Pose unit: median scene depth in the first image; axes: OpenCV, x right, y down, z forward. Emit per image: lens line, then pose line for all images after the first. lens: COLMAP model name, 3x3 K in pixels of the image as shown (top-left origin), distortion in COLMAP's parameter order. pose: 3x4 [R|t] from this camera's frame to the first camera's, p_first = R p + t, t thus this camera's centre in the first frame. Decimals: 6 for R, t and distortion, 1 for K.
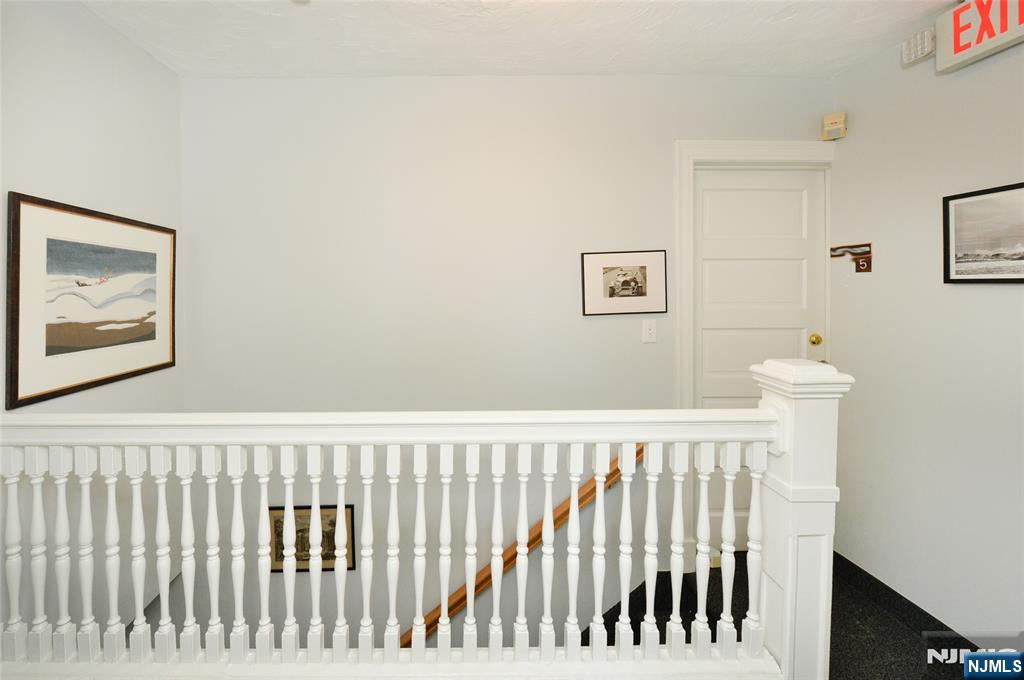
lens RADIAL K [[415.4, 0, 512.0], [0, 415.4, 340.0], [0, 0, 1]] dist [-0.000325, -0.007017]
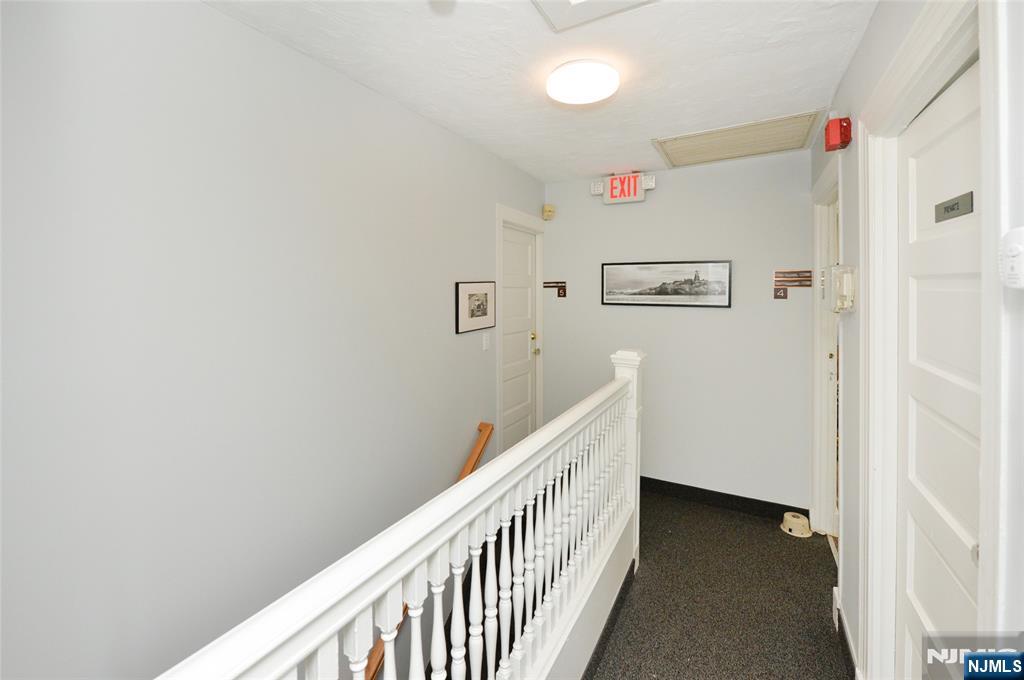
lens RADIAL K [[415.4, 0, 512.0], [0, 415.4, 340.0], [0, 0, 1]] dist [-0.000325, -0.007017]
pose [[0.502490, -0.094927, 0.859356, -0.821145], [0.095106, 0.993991, 0.054188, -0.097662], [-0.859336, 0.054501, 0.508499, 0.279969]]
